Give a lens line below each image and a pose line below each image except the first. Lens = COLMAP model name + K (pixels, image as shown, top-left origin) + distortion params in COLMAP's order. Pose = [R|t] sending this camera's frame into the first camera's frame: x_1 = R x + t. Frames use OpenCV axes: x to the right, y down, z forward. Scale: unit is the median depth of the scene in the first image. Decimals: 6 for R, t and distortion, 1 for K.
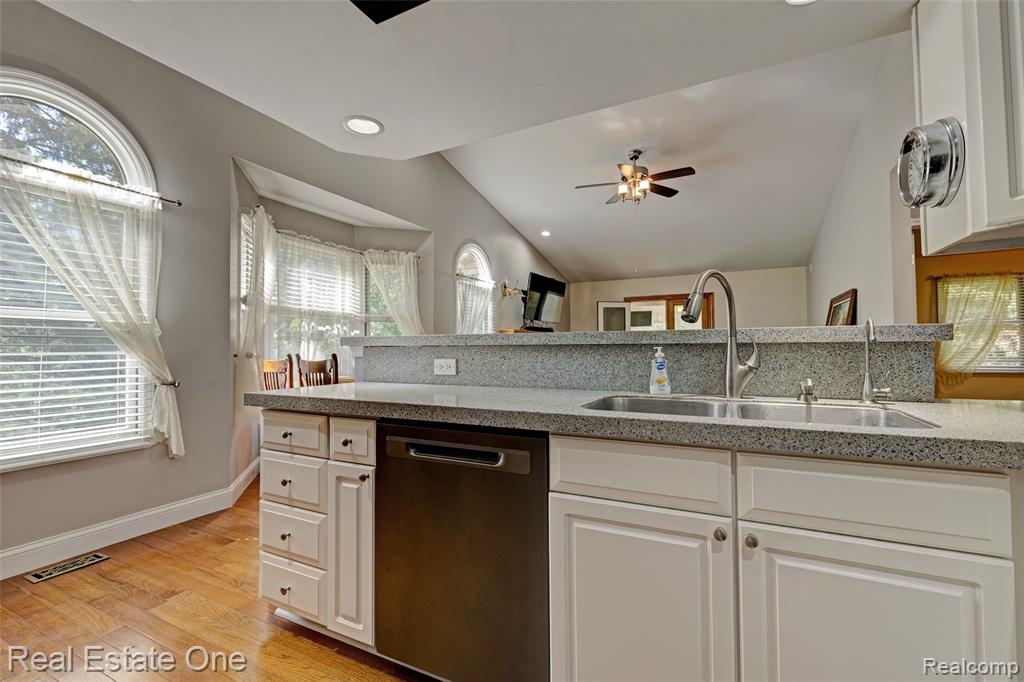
lens RADIAL K [[434.7, 0, 512.0], [0, 434.7, 341.0], [0, 0, 1]] dist [-0.001988, 0.000117]
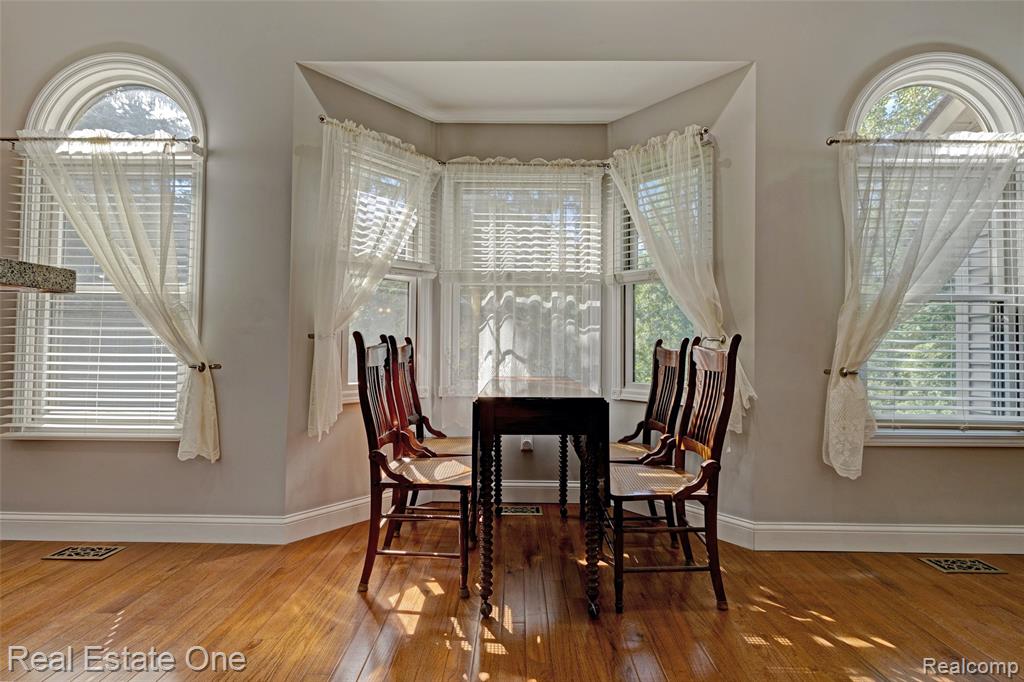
lens RADIAL K [[434.7, 0, 512.0], [0, 434.7, 341.0], [0, 0, 1]] dist [-0.001988, 0.000117]
pose [[0.441160, -0.007909, -0.897394, 0.117493], [0.002435, 0.999968, -0.007616, 0.034934], [0.897425, 0.001175, 0.441165, 0.706143]]
